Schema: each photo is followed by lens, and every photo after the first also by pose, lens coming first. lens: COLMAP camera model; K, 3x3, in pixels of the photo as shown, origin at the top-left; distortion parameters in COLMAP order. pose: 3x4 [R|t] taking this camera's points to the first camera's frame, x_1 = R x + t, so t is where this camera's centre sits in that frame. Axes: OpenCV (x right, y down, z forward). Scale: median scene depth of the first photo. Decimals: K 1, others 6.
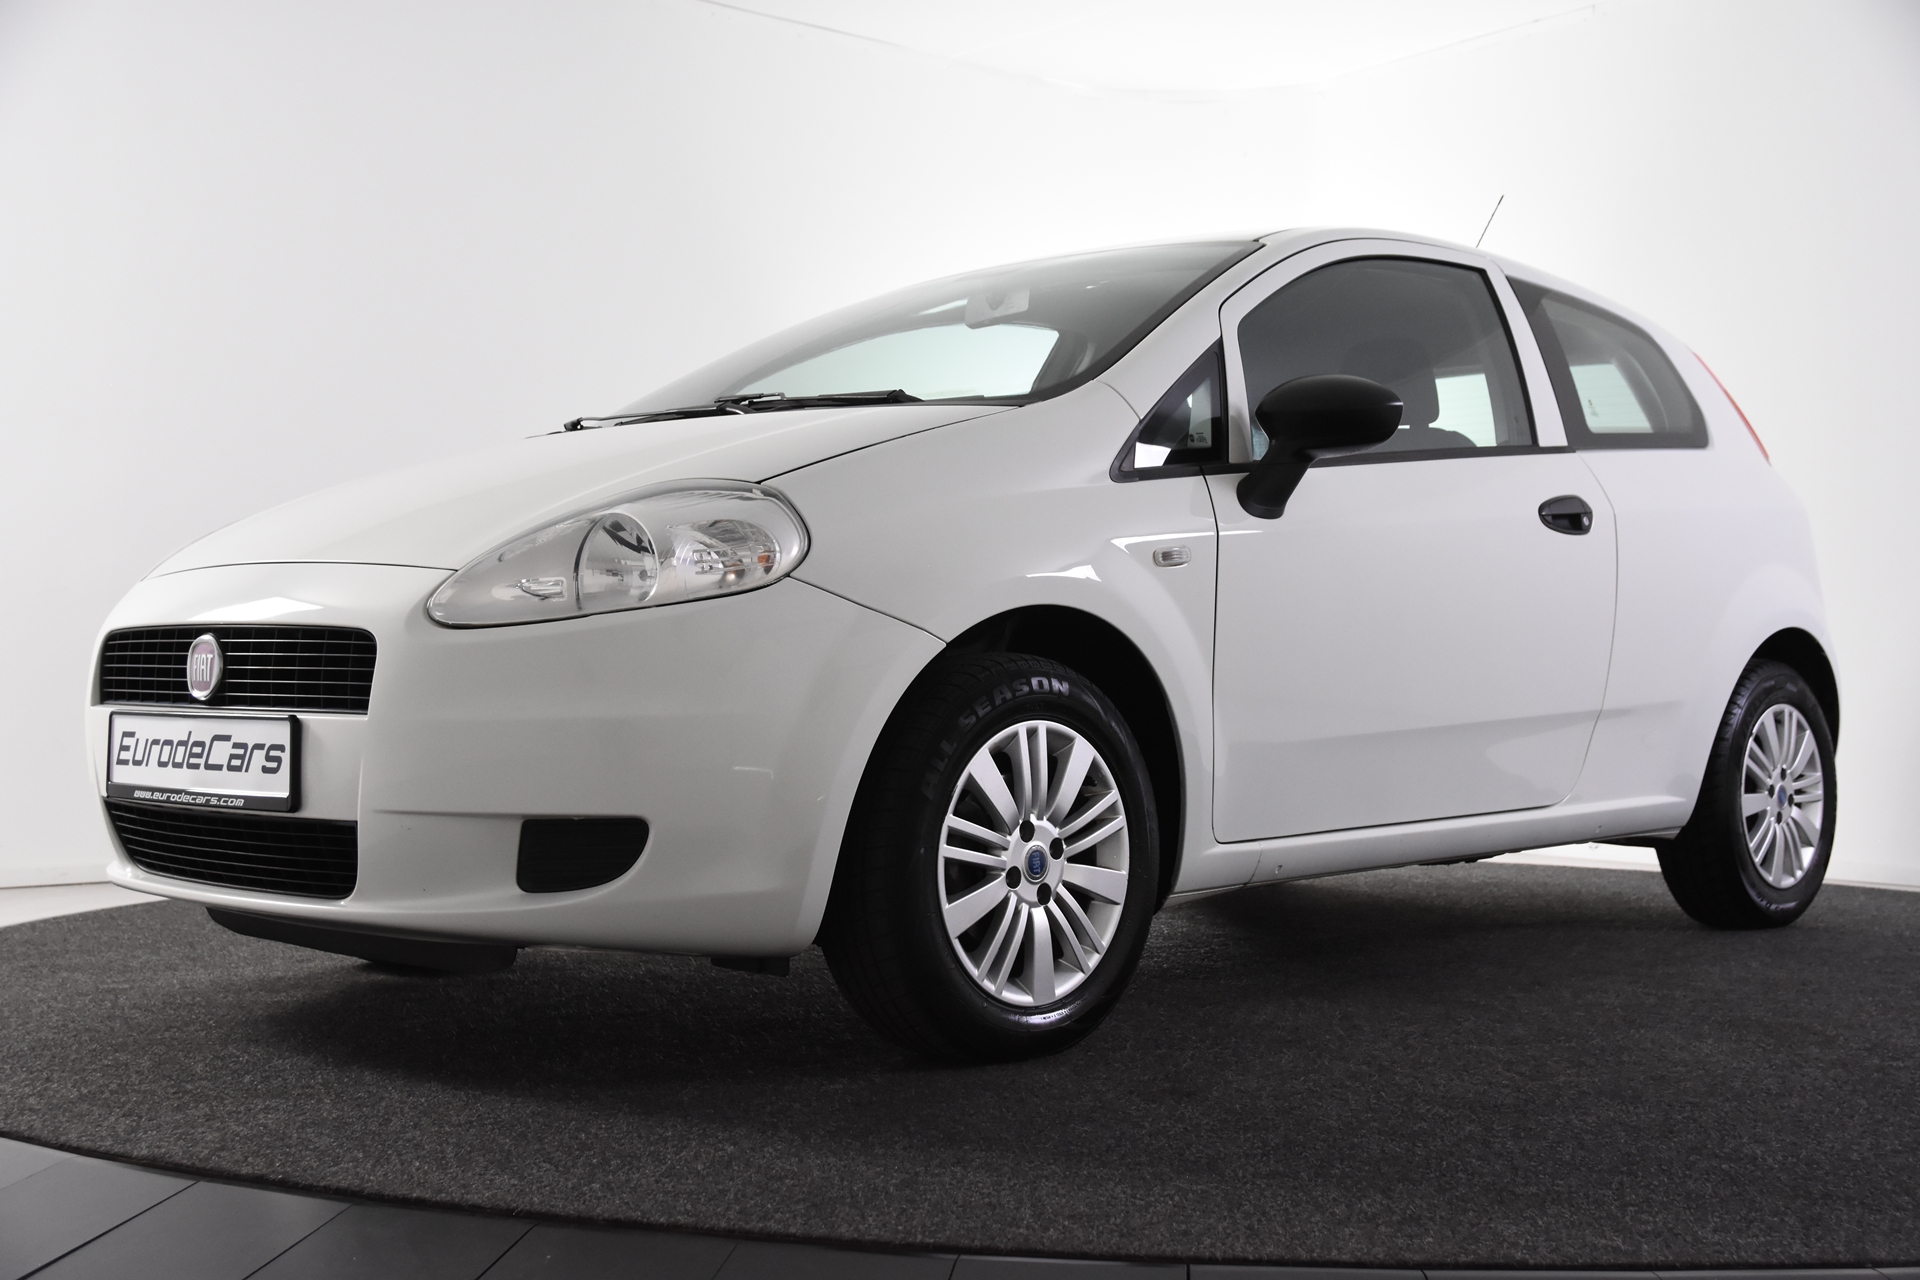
lens RADIAL K [[2212.2, 0, 961.5], [0, 2212.2, 725.4], [0, 0, 1]] dist [0.021125, 0.024289]
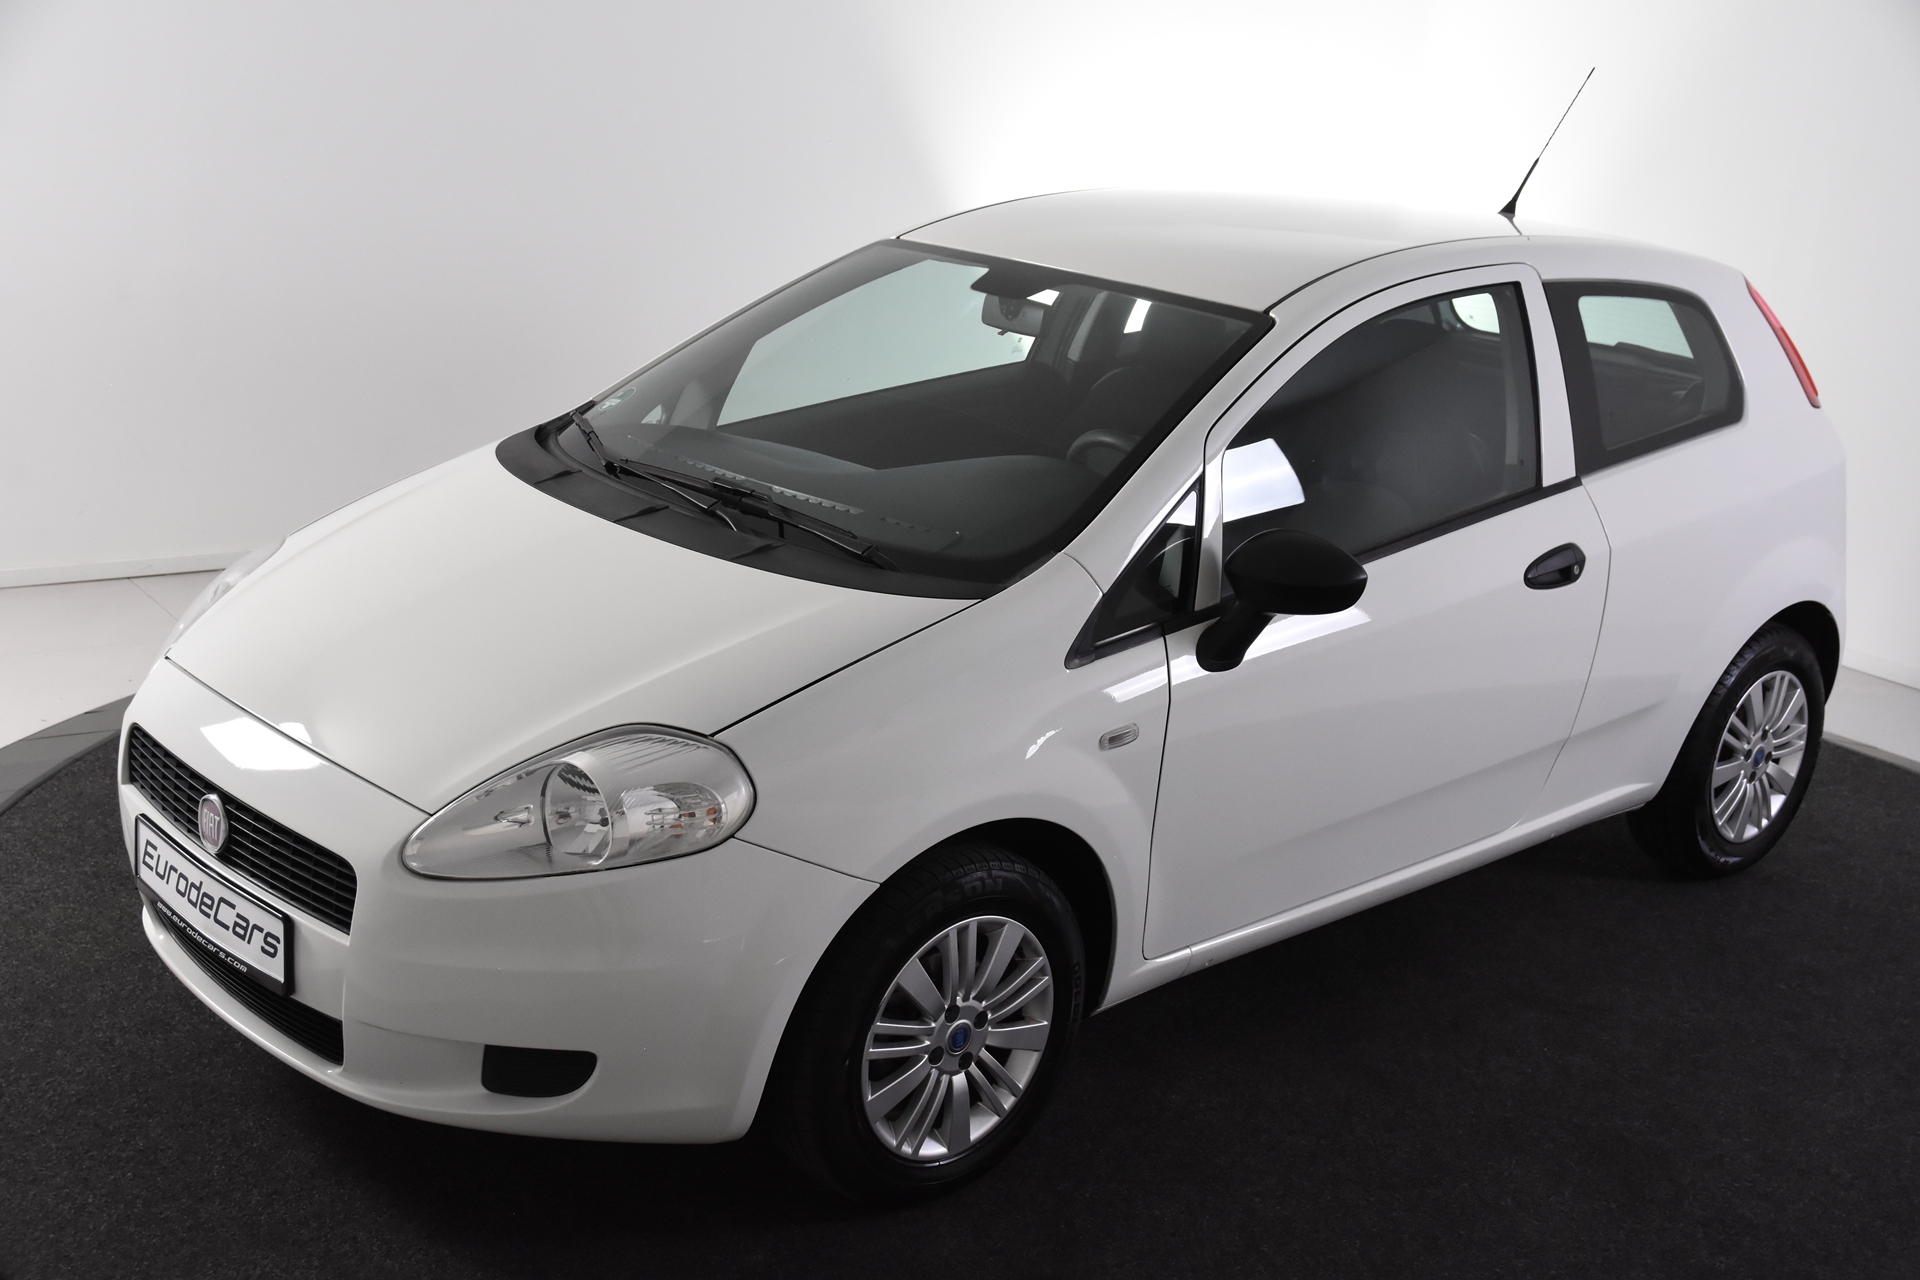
lens RADIAL K [[2212.2, 0, 961.5], [0, 2212.2, 725.4], [0, 0, 1]] dist [0.021125, 0.024289]
pose [[0.995610, 0.082343, -0.044503, 0.069461], [-0.065799, 0.953876, 0.292901, -0.400056], [0.066569, -0.288687, 0.955107, -0.009909]]
